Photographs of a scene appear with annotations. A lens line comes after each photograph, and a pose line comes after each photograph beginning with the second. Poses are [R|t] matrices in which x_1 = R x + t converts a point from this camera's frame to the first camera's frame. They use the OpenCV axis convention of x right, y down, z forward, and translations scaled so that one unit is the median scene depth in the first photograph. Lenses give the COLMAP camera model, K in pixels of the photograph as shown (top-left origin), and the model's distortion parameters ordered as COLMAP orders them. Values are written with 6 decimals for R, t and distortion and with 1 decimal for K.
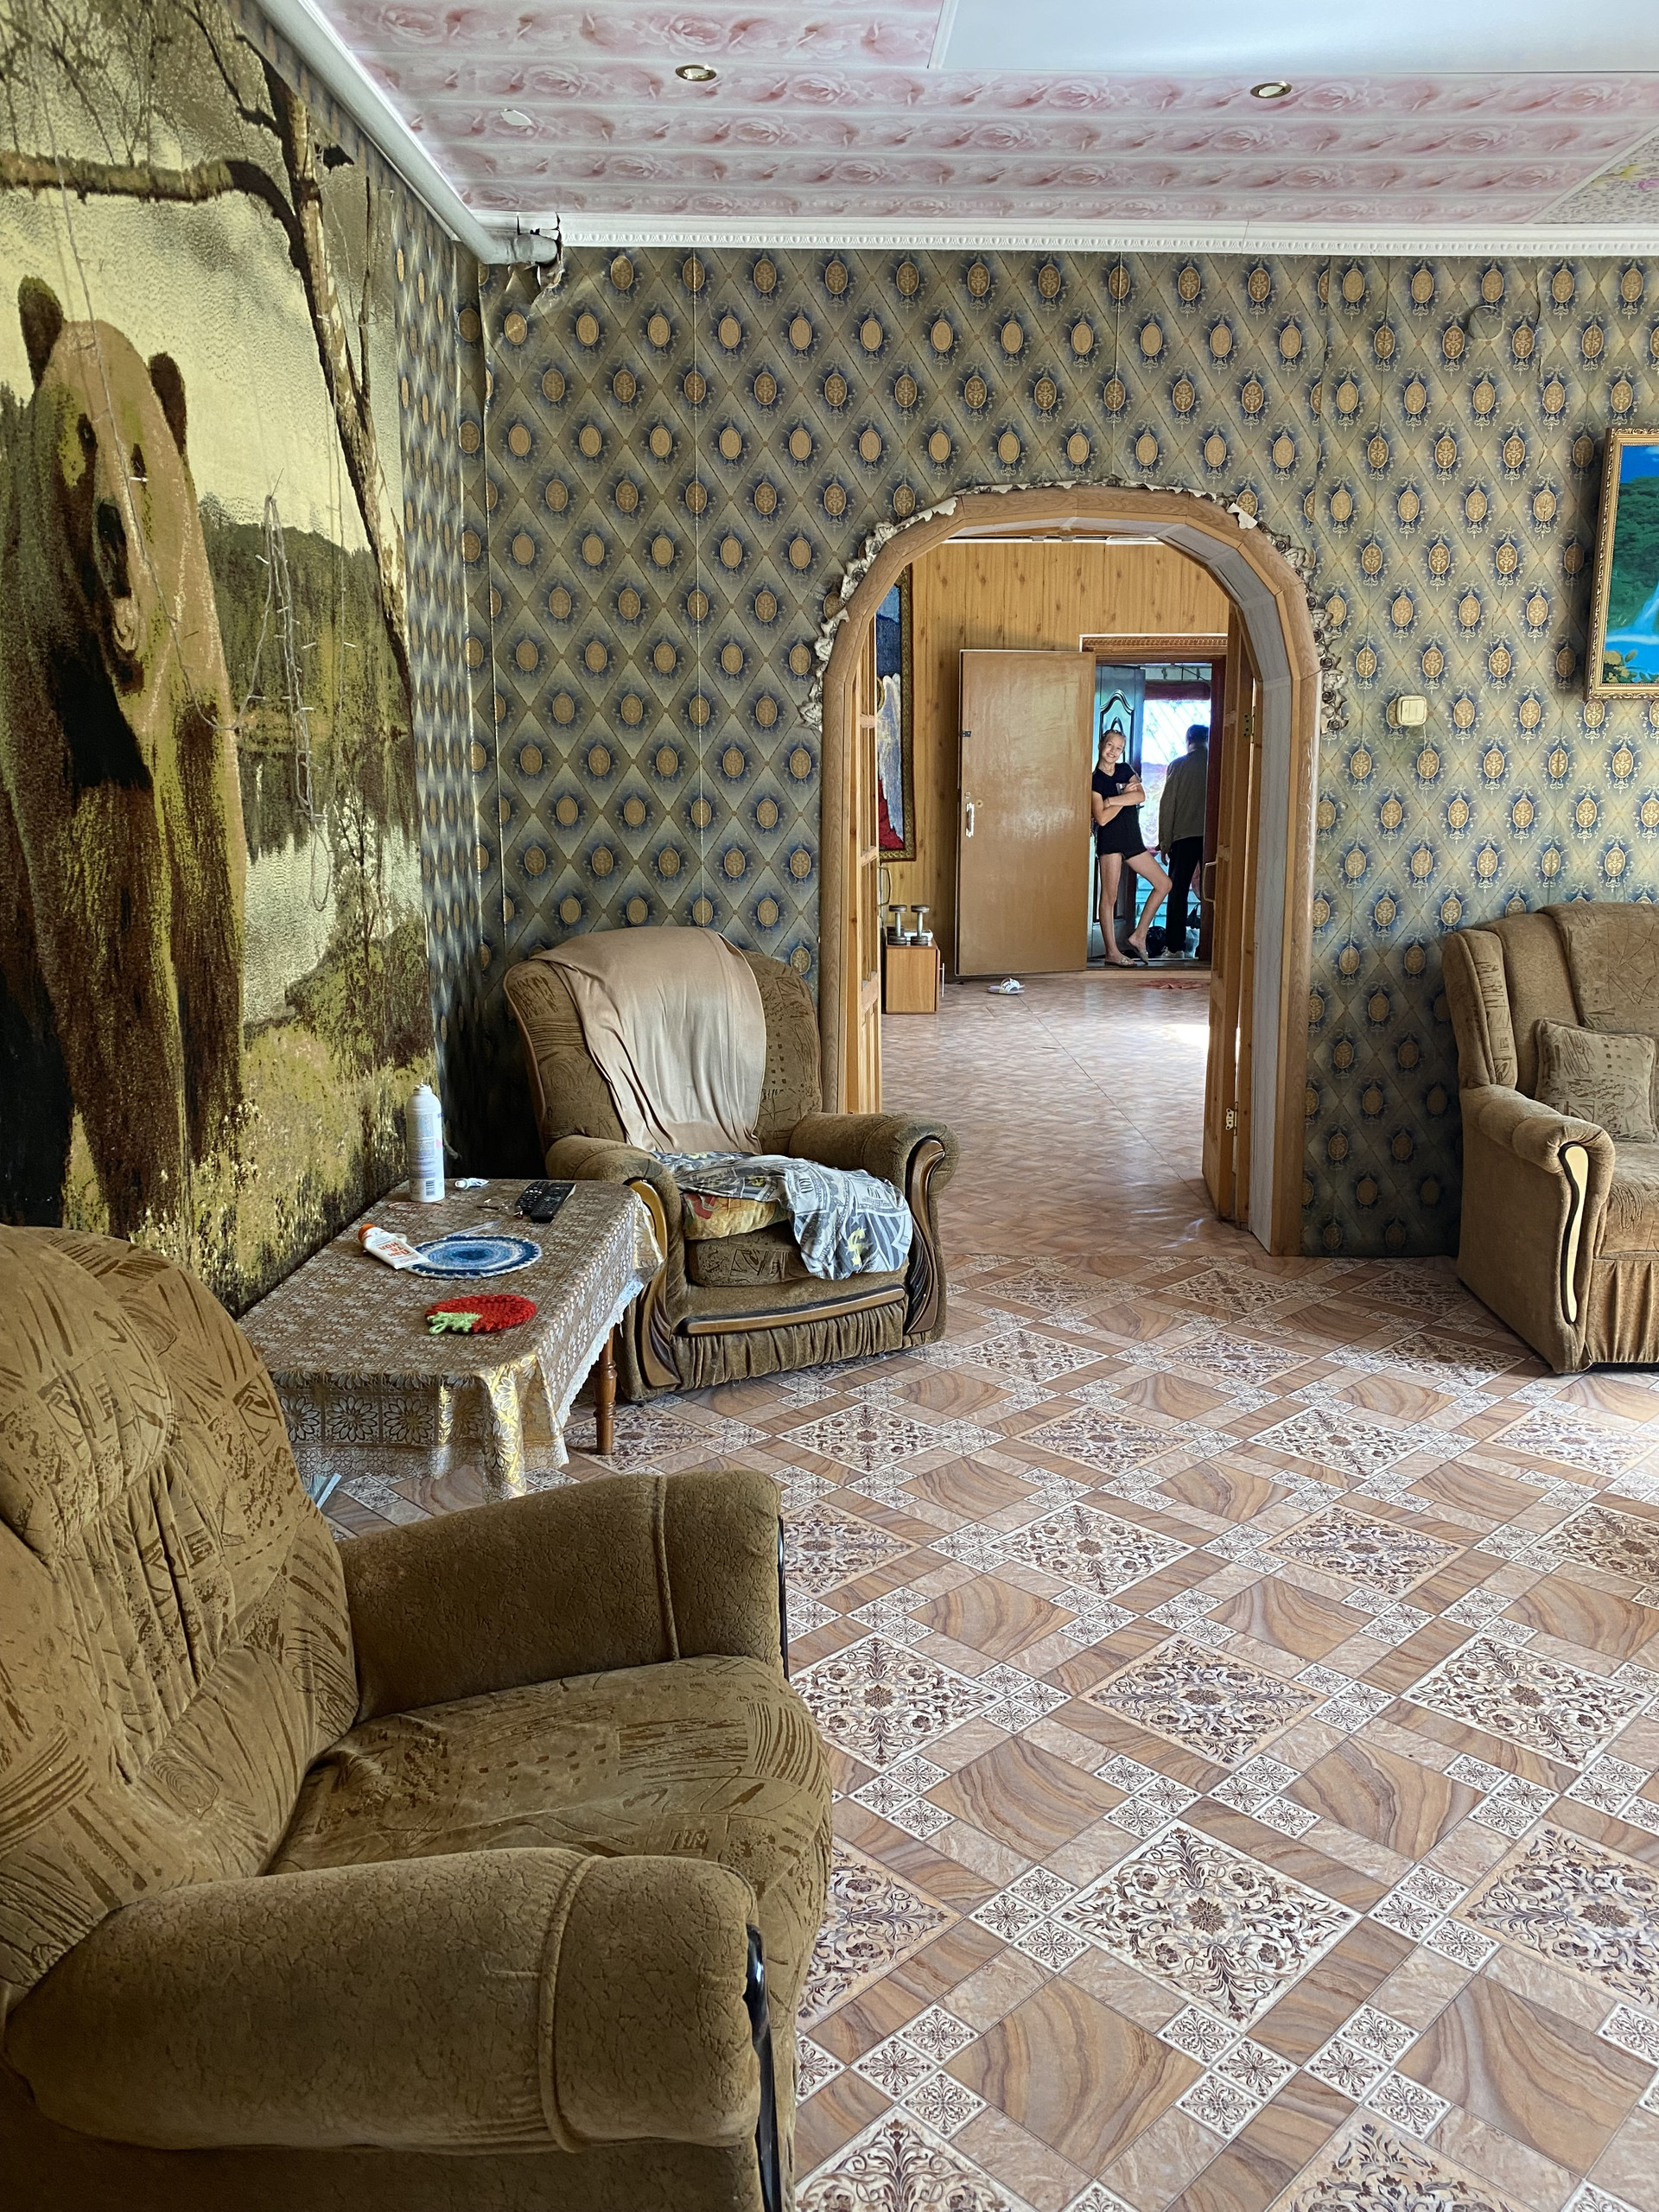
lens RADIAL K [[1658.3, 0, 877.9], [0, 1658.3, 1106.5], [0, 0, 1]] dist [0.018028, -0.019696]
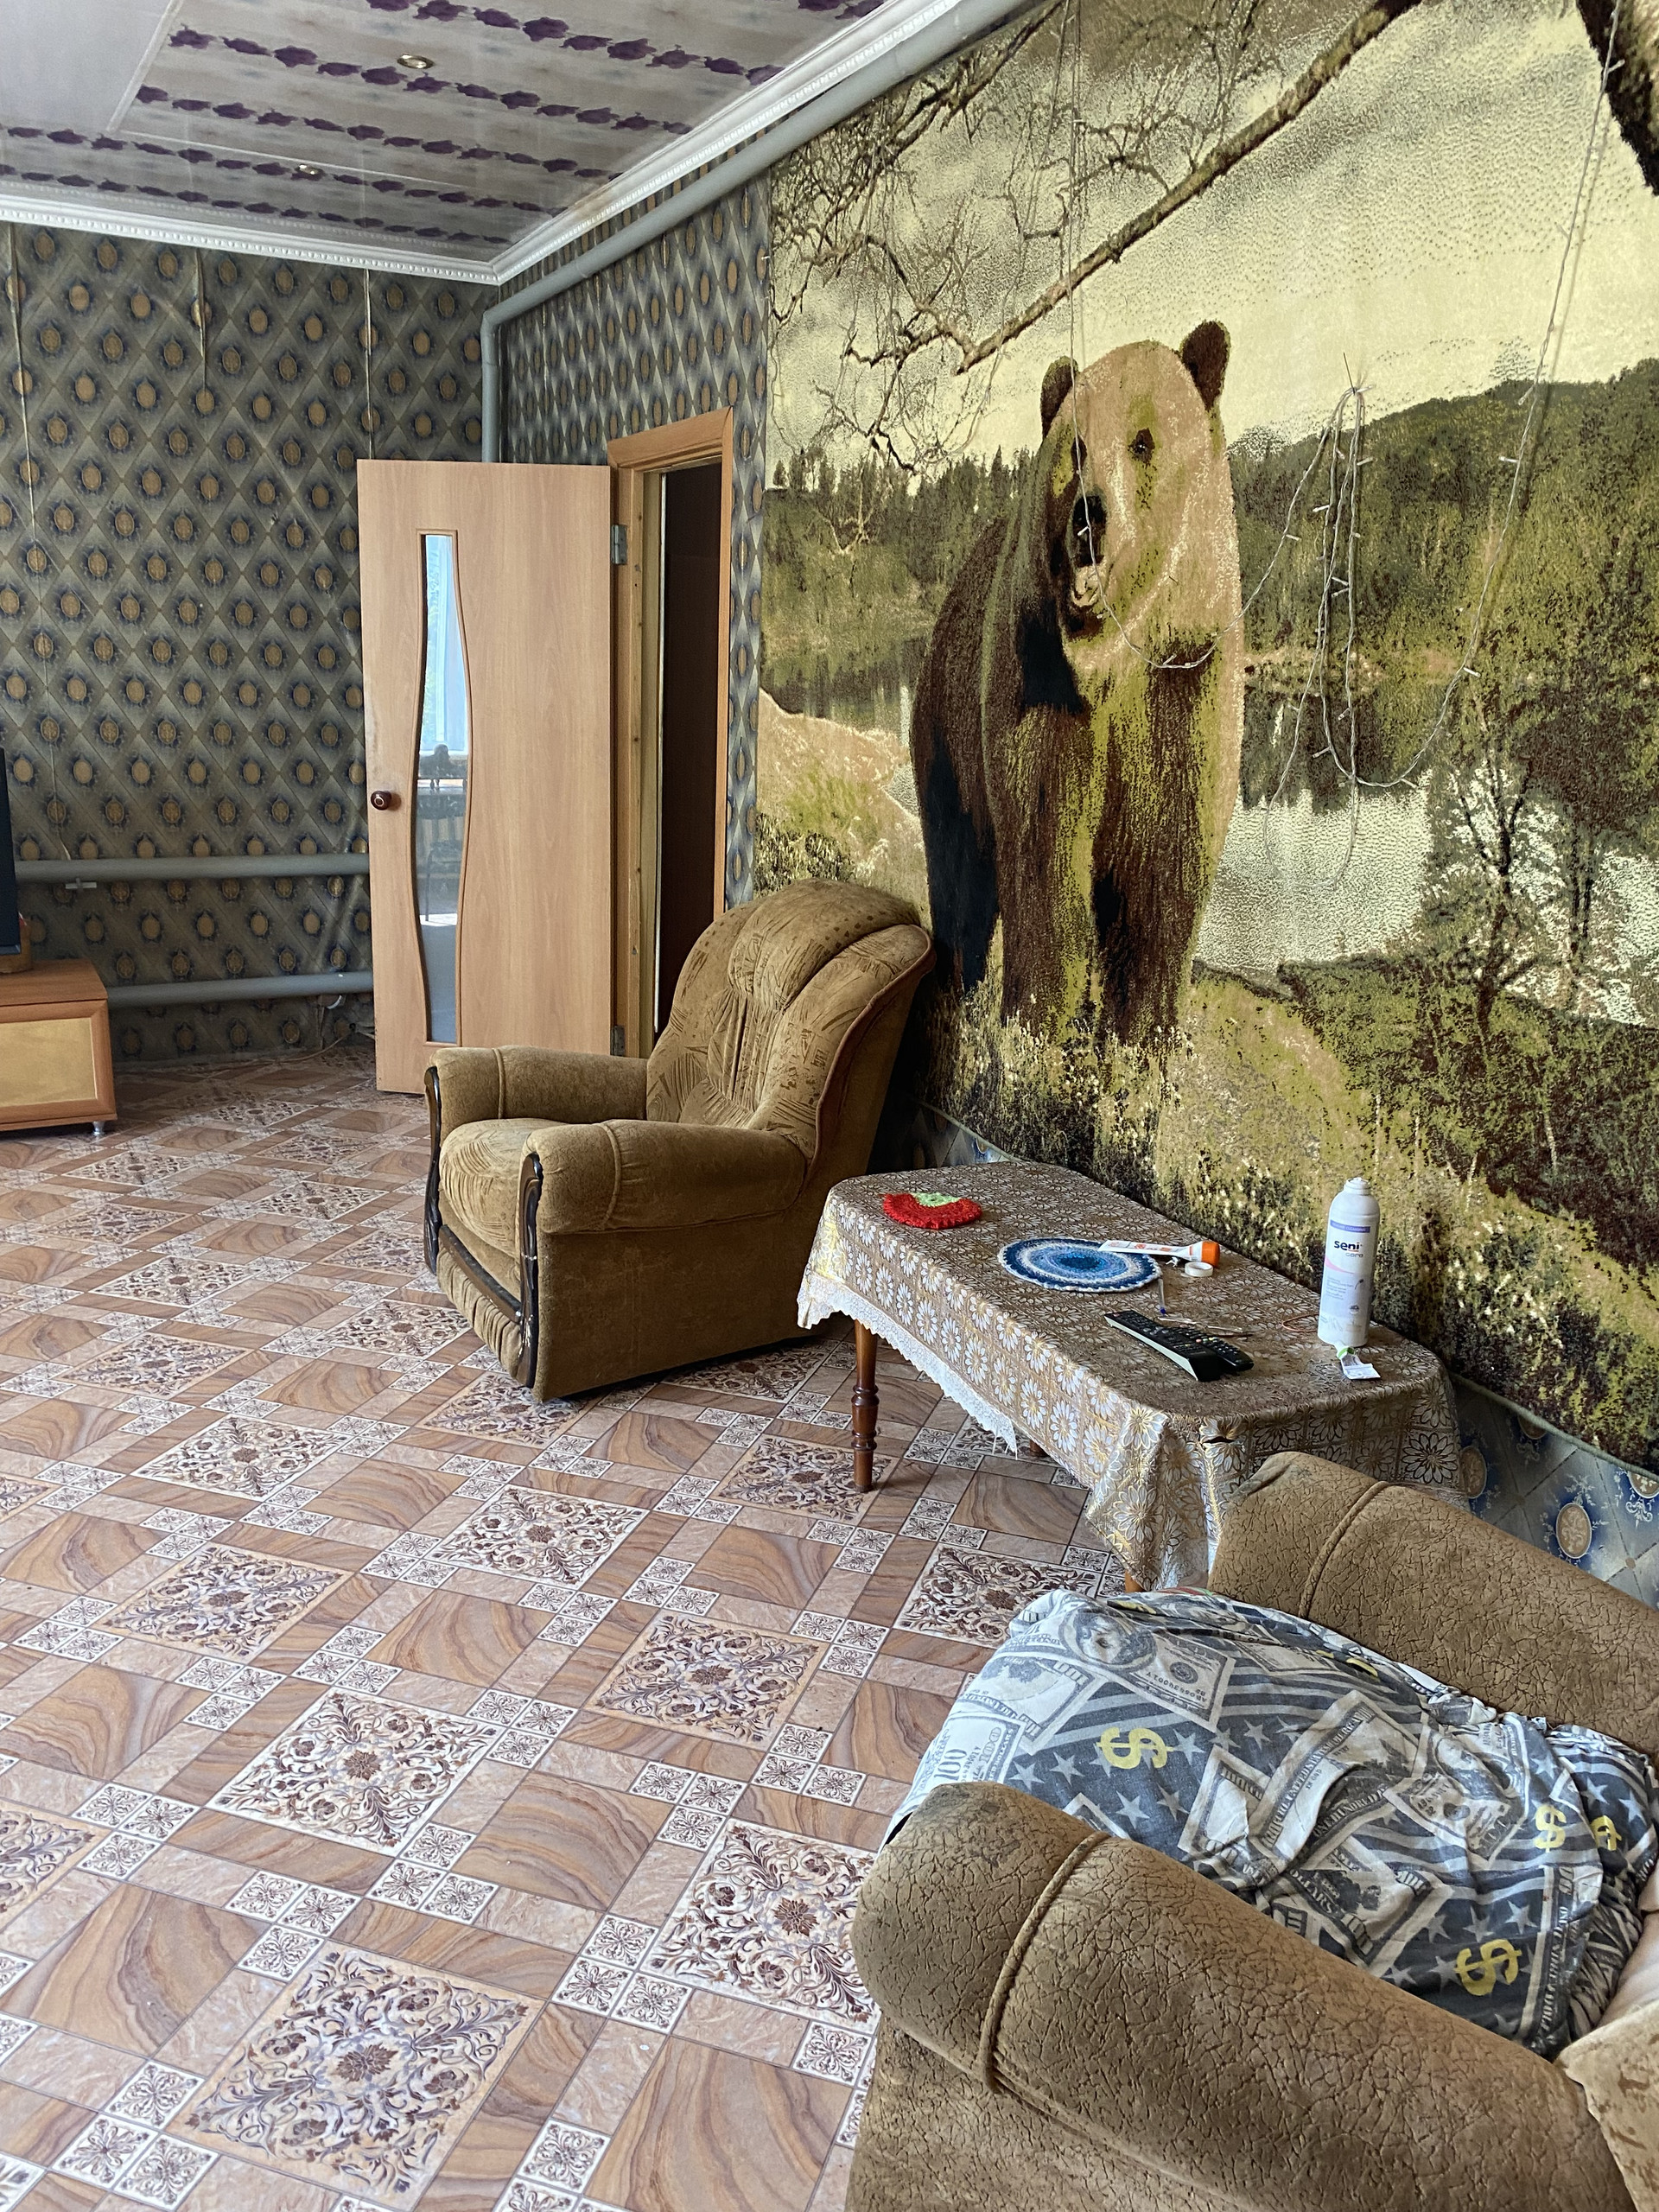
lens RADIAL K [[1658.3, 0, 840.0], [0, 1658.3, 1111.5], [0, 0, 1]] dist [0.018028, -0.019696]
pose [[-0.897022, 0.079275, -0.434819, 0.265458], [-0.129182, 0.893801, 0.429455, -0.373716], [0.422687, 0.441401, -0.791518, 1.747152]]
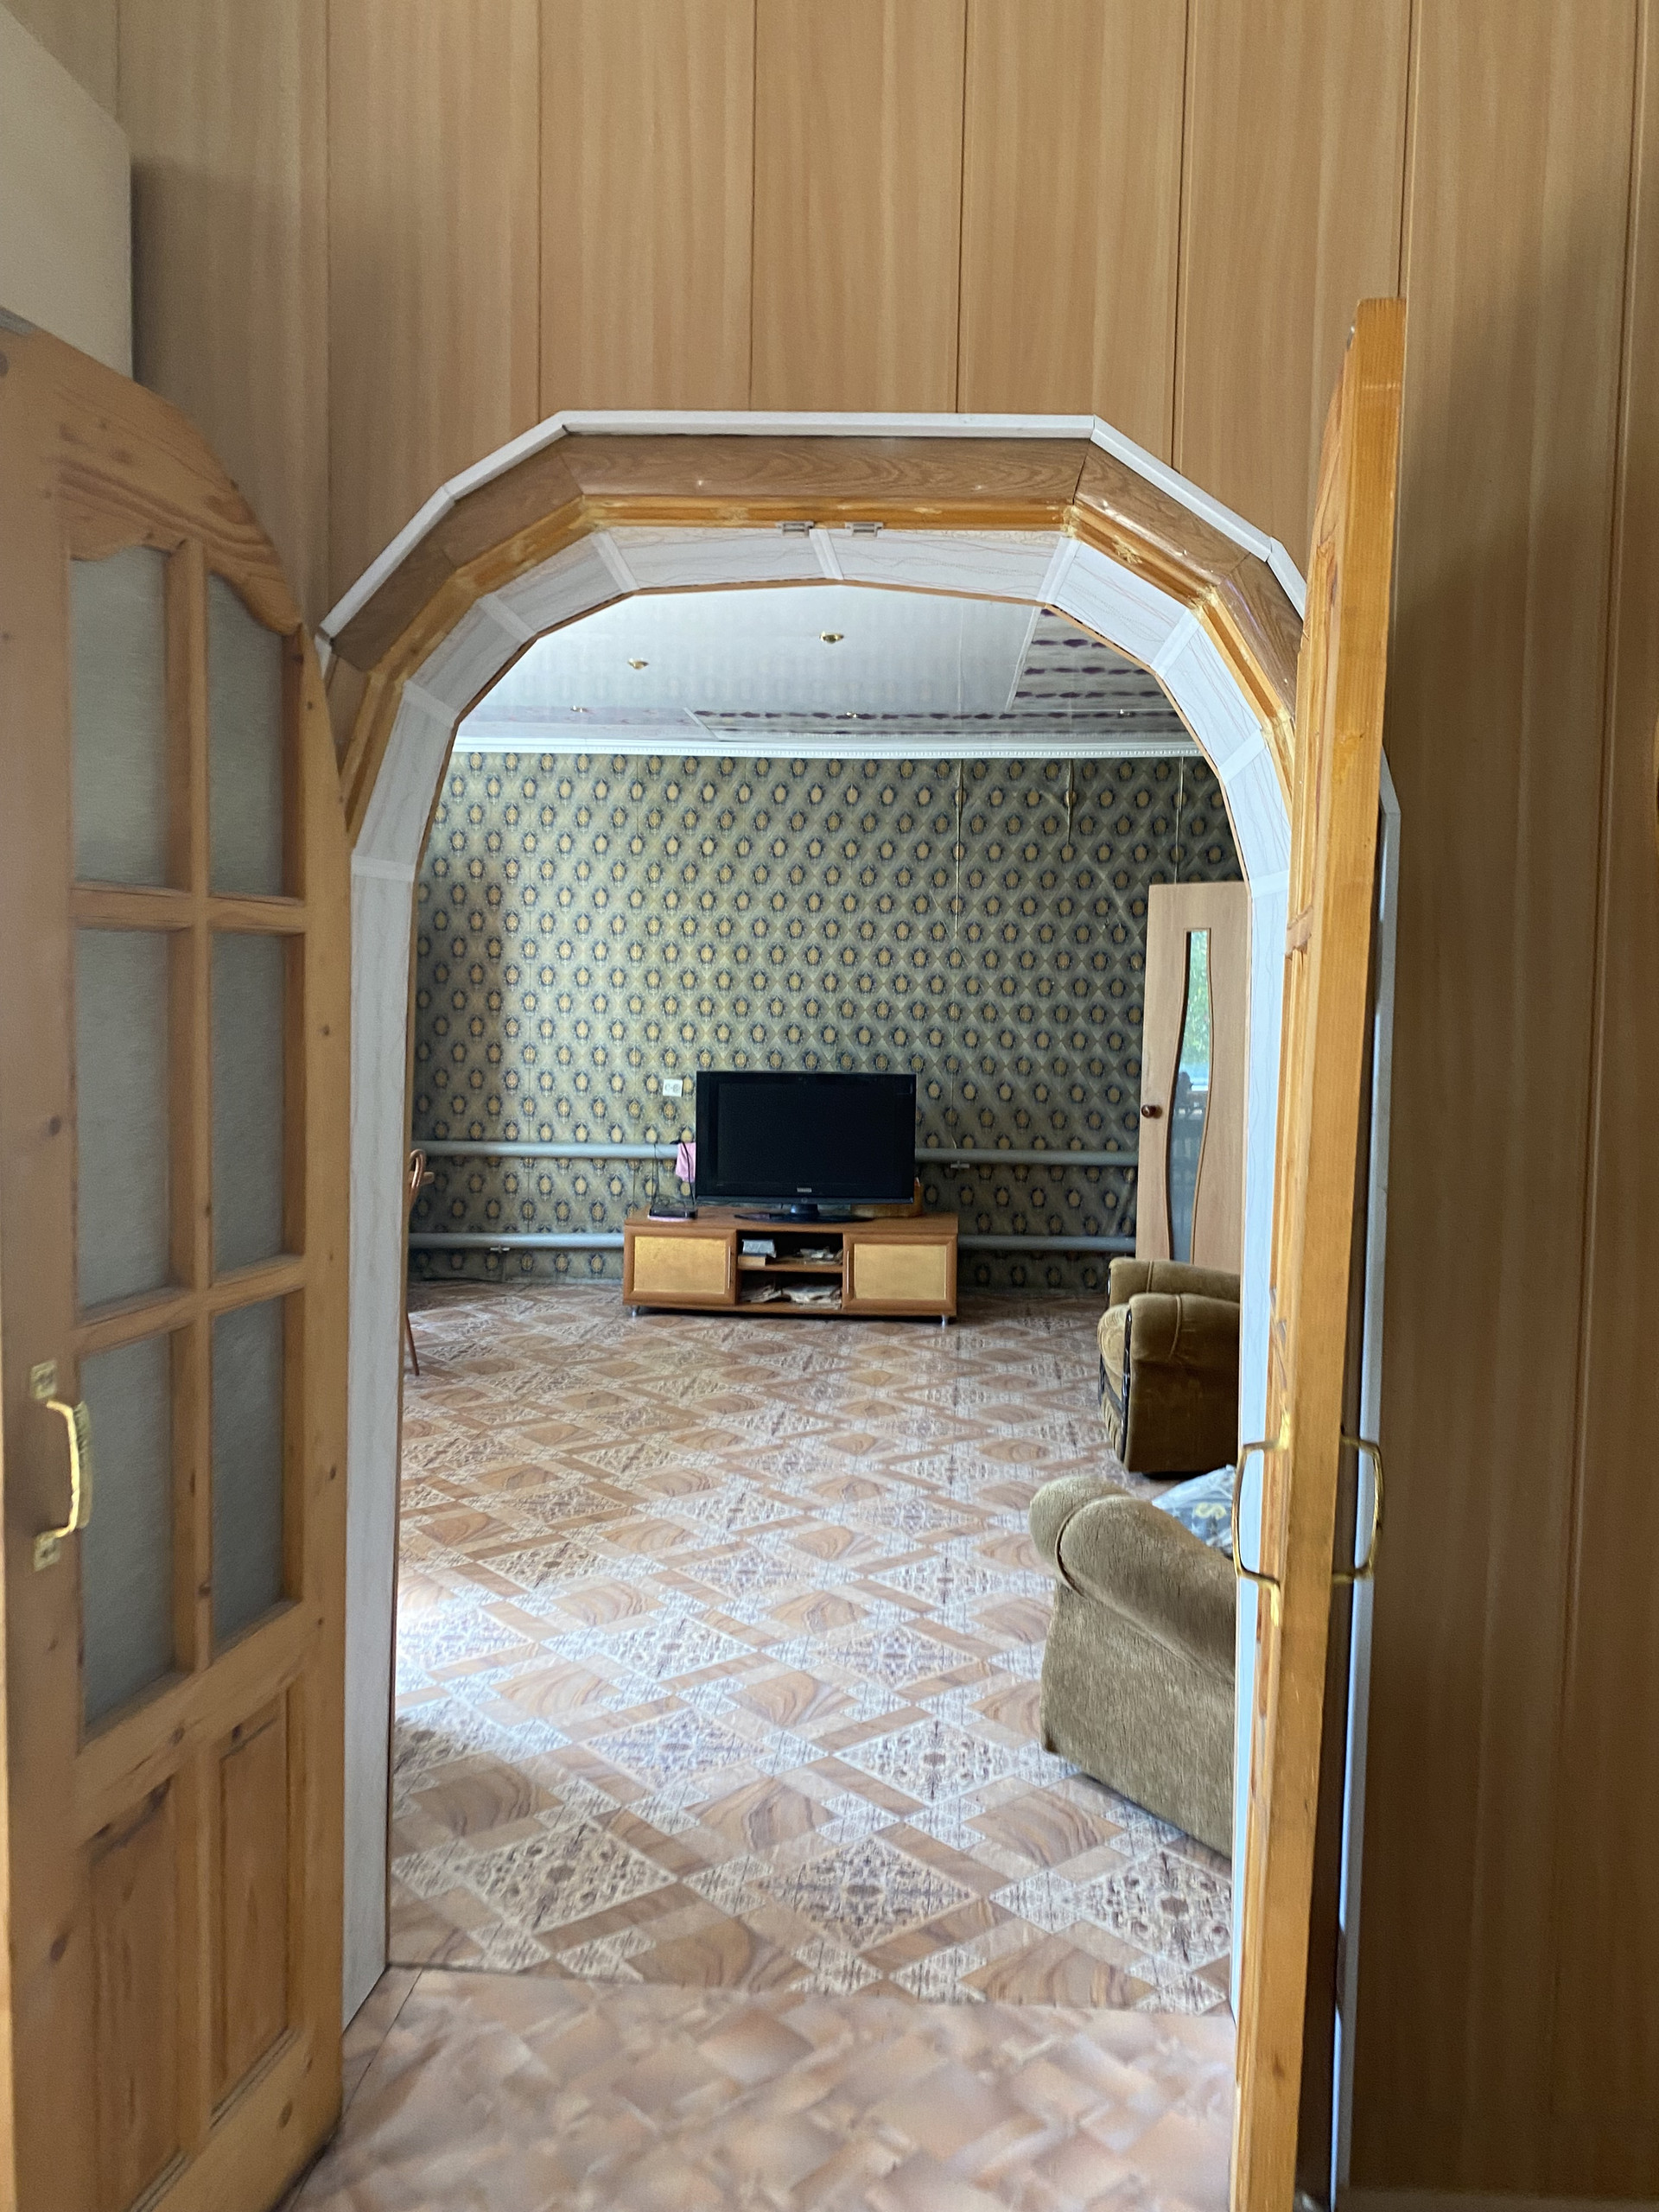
lens RADIAL K [[1658.3, 0, 882.4], [0, 1658.3, 1140.0], [0, 0, 1]] dist [0.018028, -0.019696]
pose [[-0.996160, -0.023349, 0.084385, 0.079738], [0.001925, 0.957712, 0.287723, -0.547500], [-0.087534, 0.286781, -0.953989, 2.520523]]
